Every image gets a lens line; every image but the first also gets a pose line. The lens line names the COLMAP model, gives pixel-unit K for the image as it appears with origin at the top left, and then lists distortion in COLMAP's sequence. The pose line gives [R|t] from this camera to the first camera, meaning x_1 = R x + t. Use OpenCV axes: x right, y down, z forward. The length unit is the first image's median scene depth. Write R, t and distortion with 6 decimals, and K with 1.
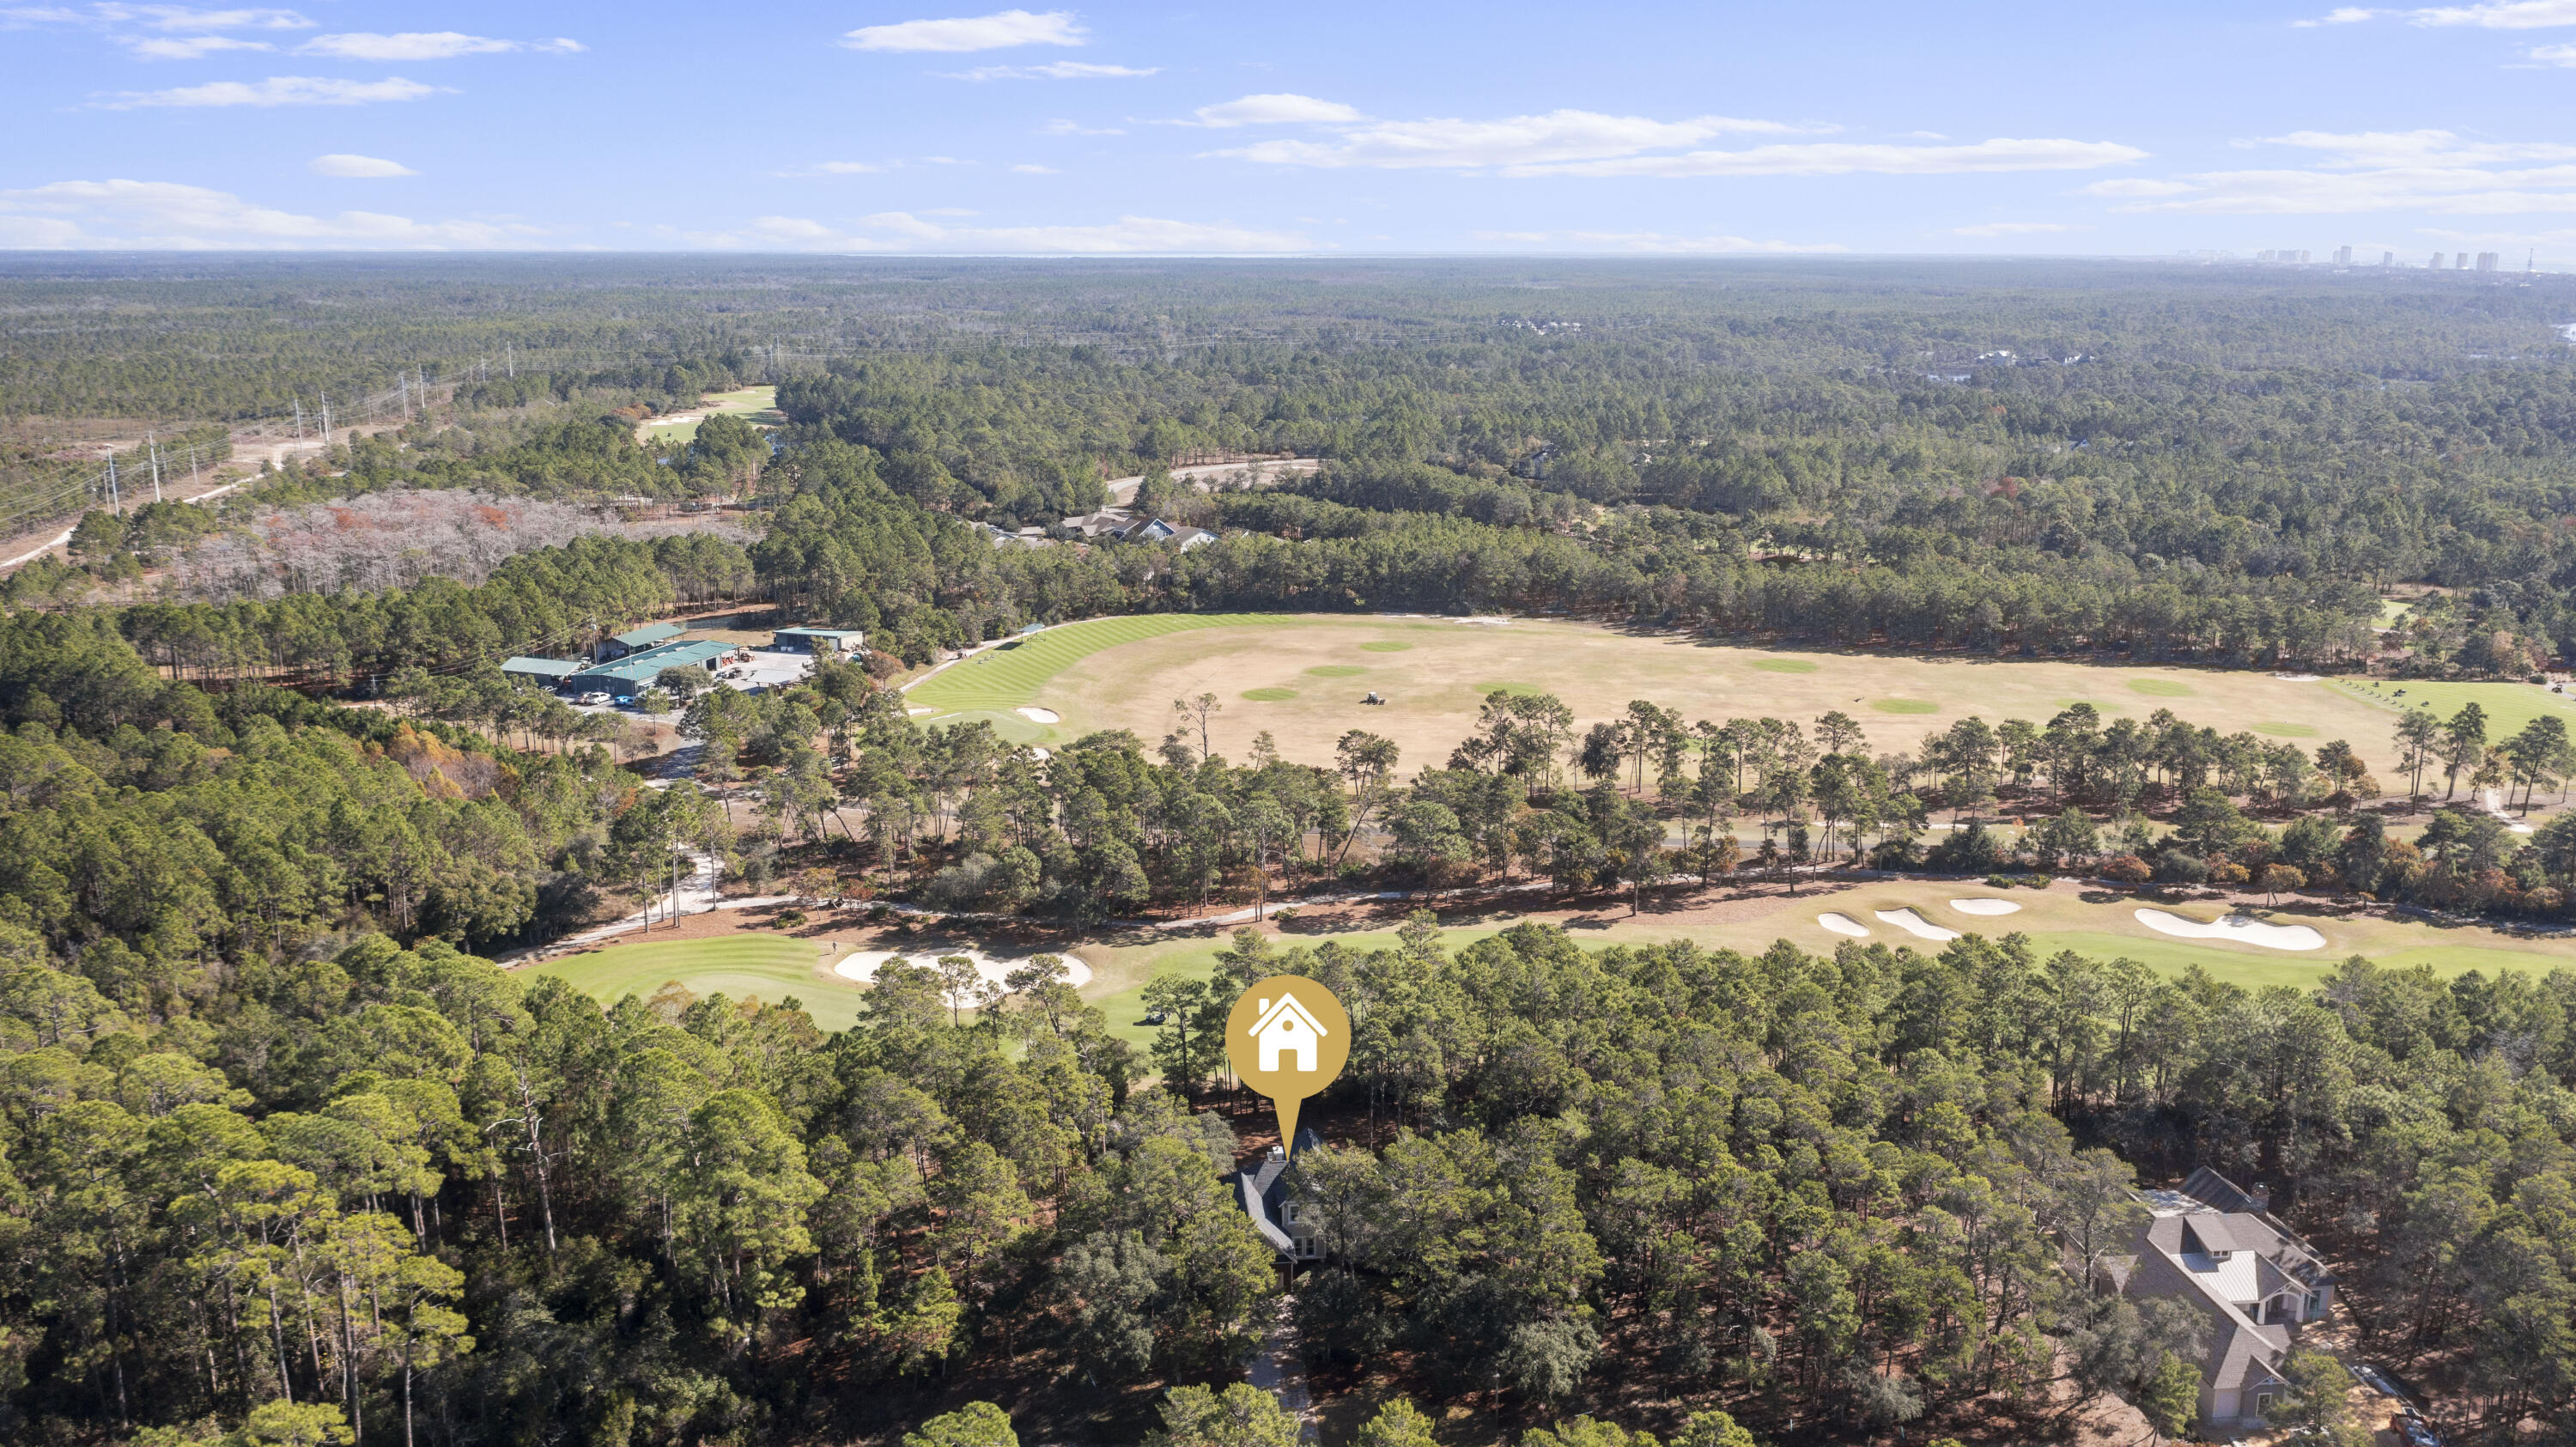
lens RADIAL K [[2057.8, 0, 1294.0], [0, 2057.8, 709.6], [0, 0, 1]] dist [-0.008507, 0.007949]
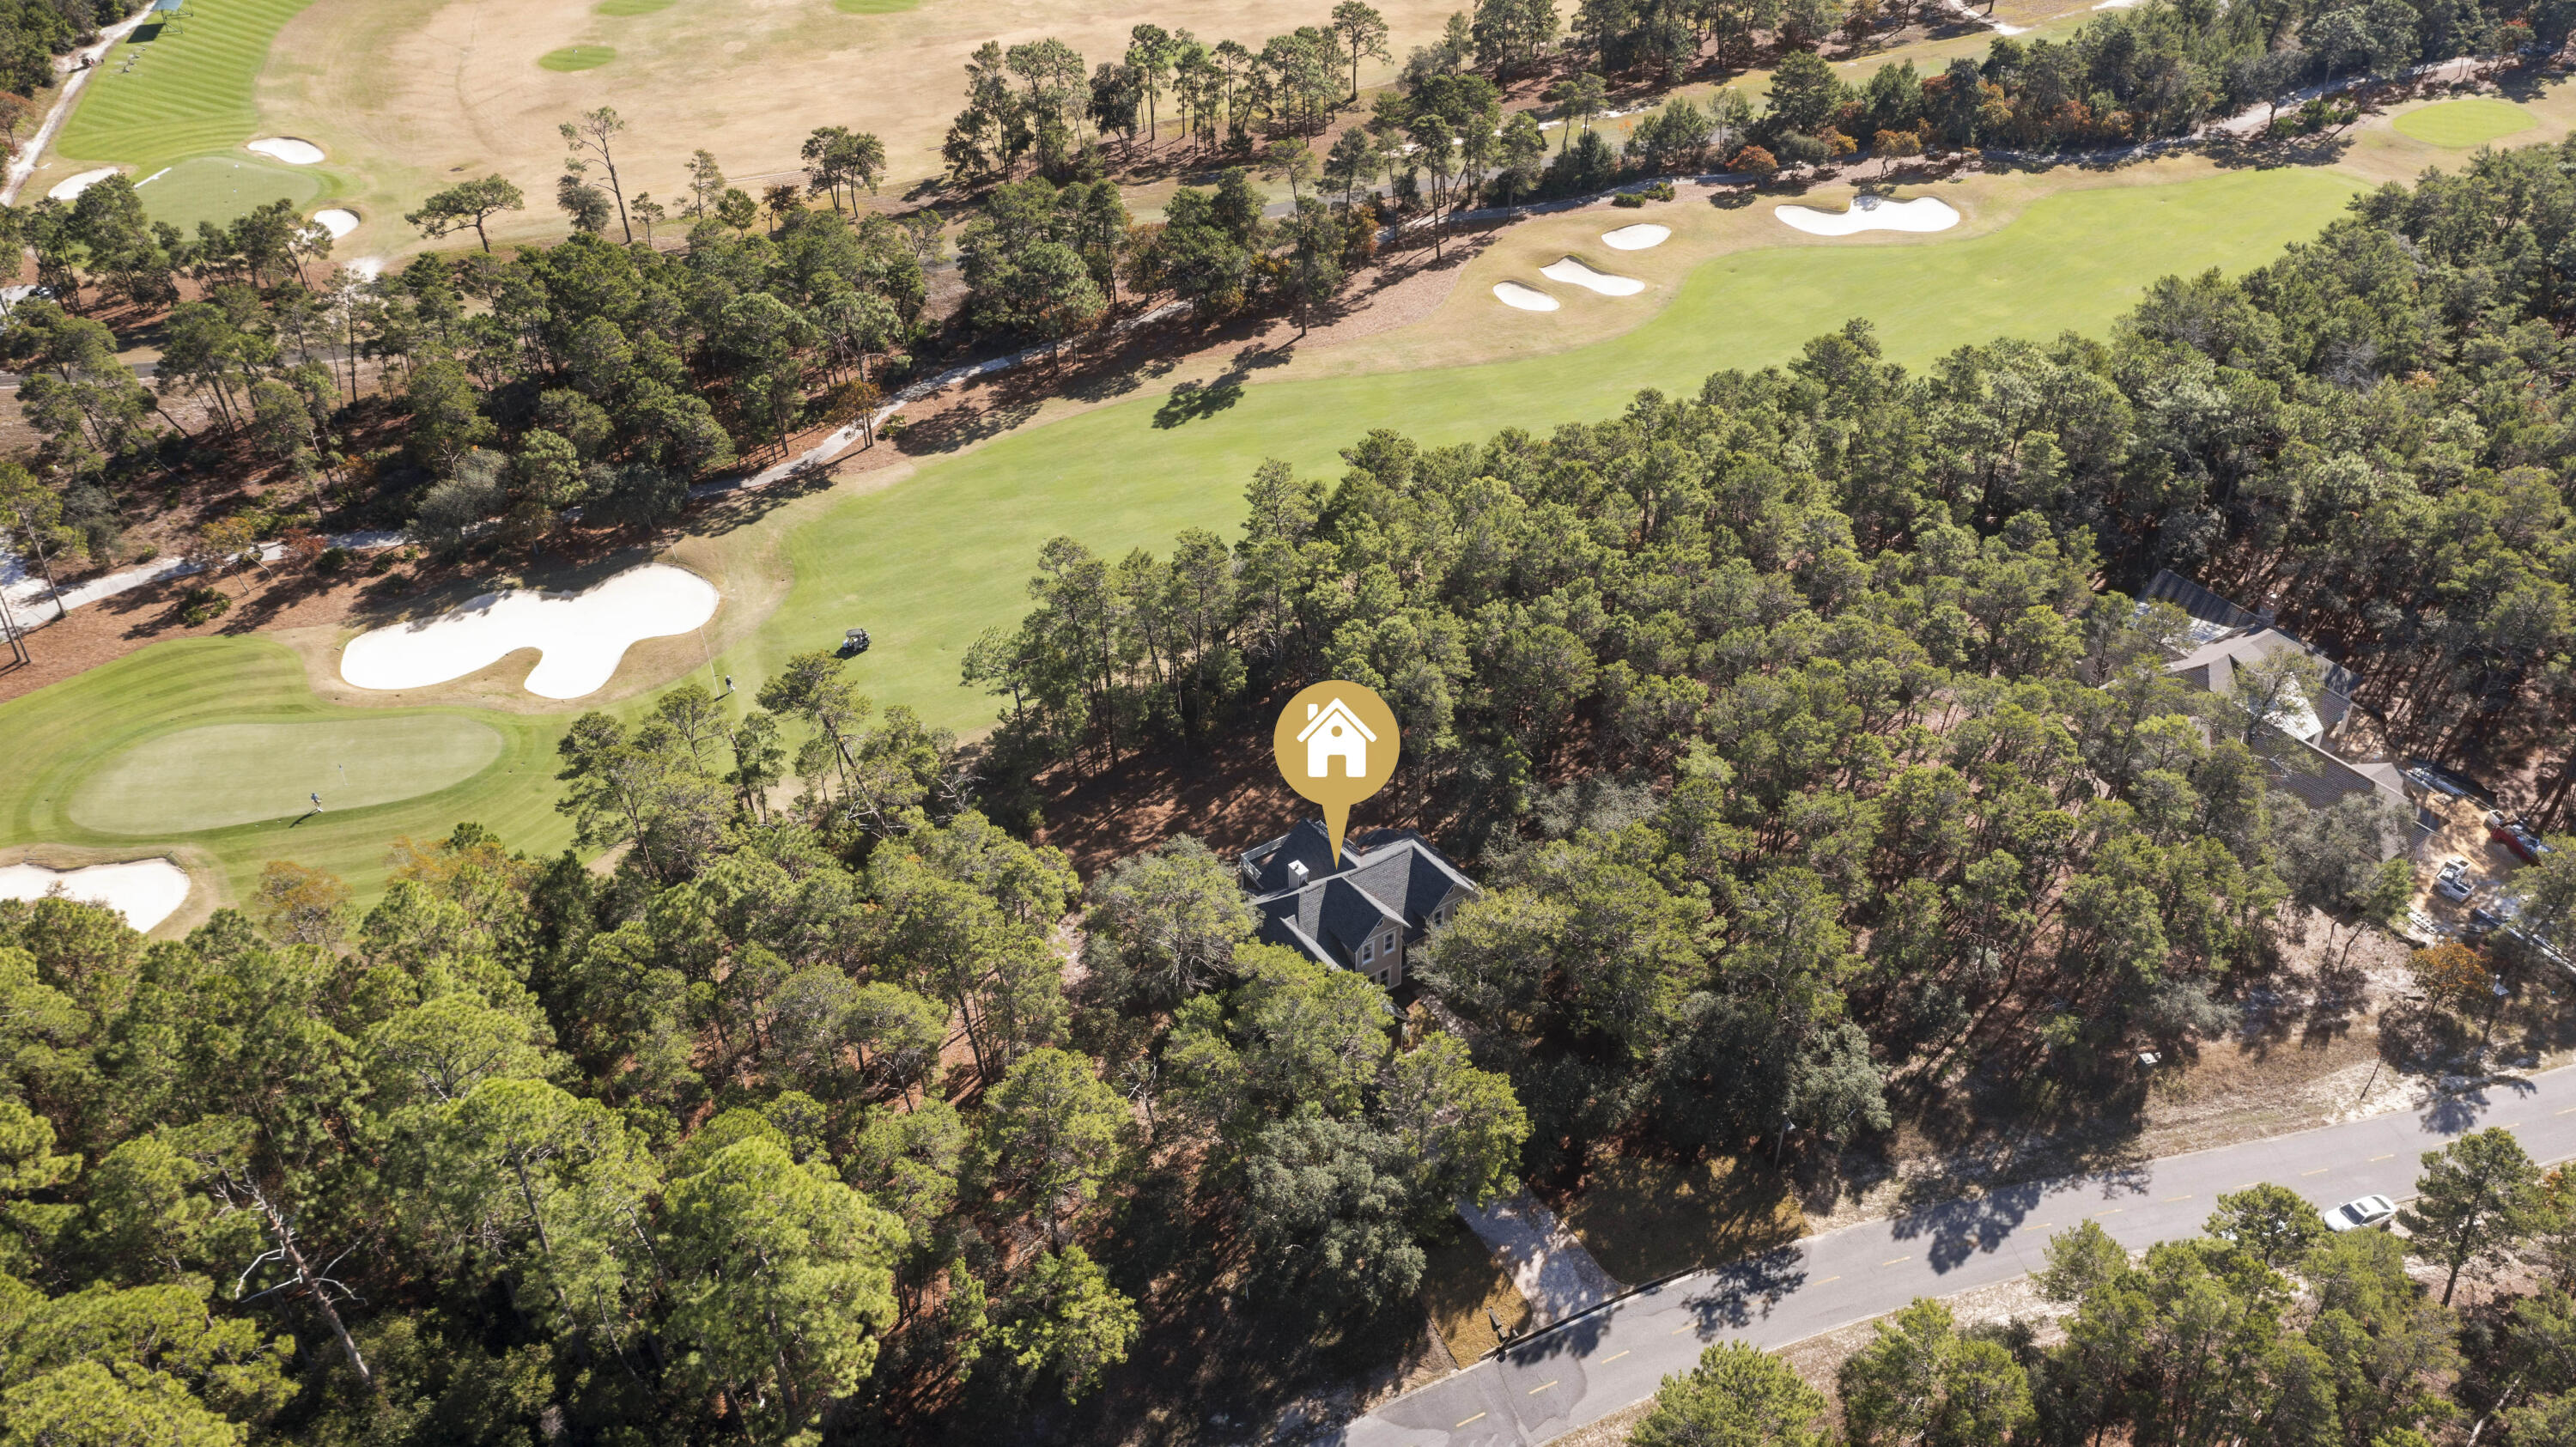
lens RADIAL K [[2057.8, 0, 1294.0], [0, 2057.8, 709.6], [0, 0, 1]] dist [-0.008507, 0.007949]
pose [[0.886752, -0.277832, 0.369432, -0.182667], [0.115106, 0.906757, 0.405639, -0.097623], [-0.447684, -0.317177, 0.836049, 0.258876]]
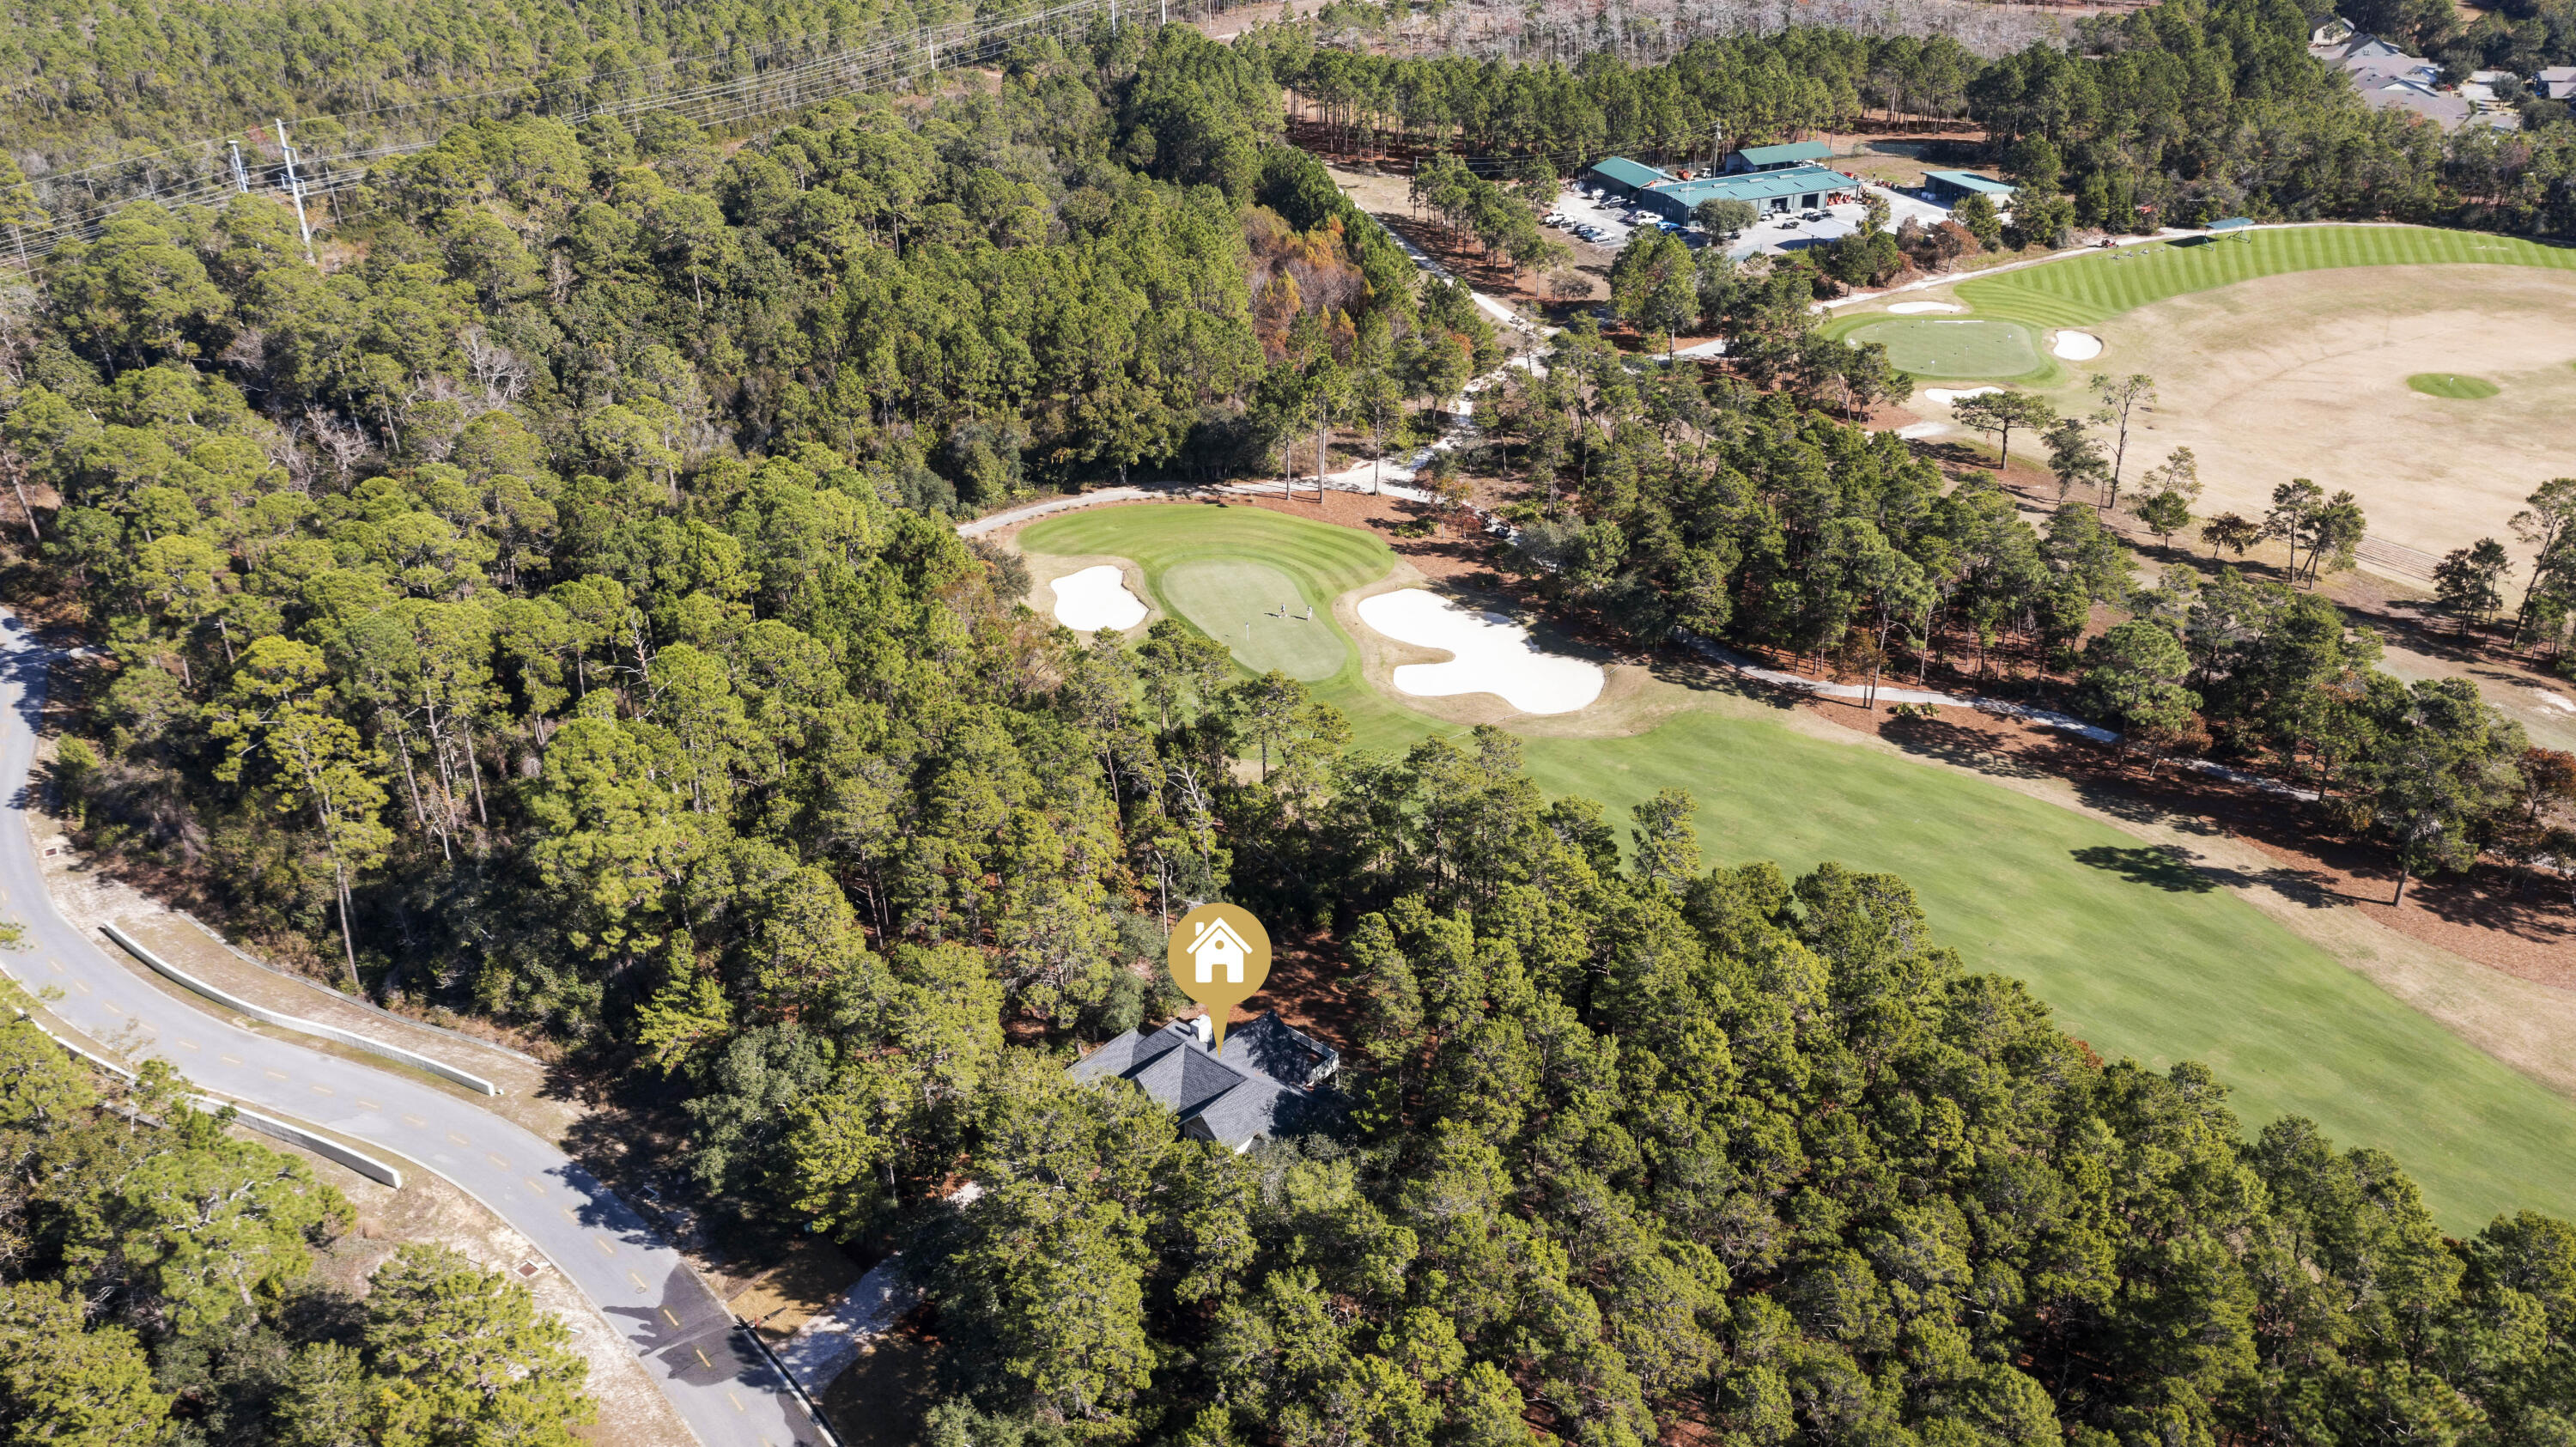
lens RADIAL K [[2049.2, 0, 1282.6], [0, 2049.2, 714.9], [0, 0, 1]] dist [-0.003159, 0.000995]
pose [[0.667367, 0.340008, -0.662583, 0.324909], [-0.153173, 0.933342, 0.324671, -0.099452], [0.728807, -0.115185, 0.674962, 0.344921]]
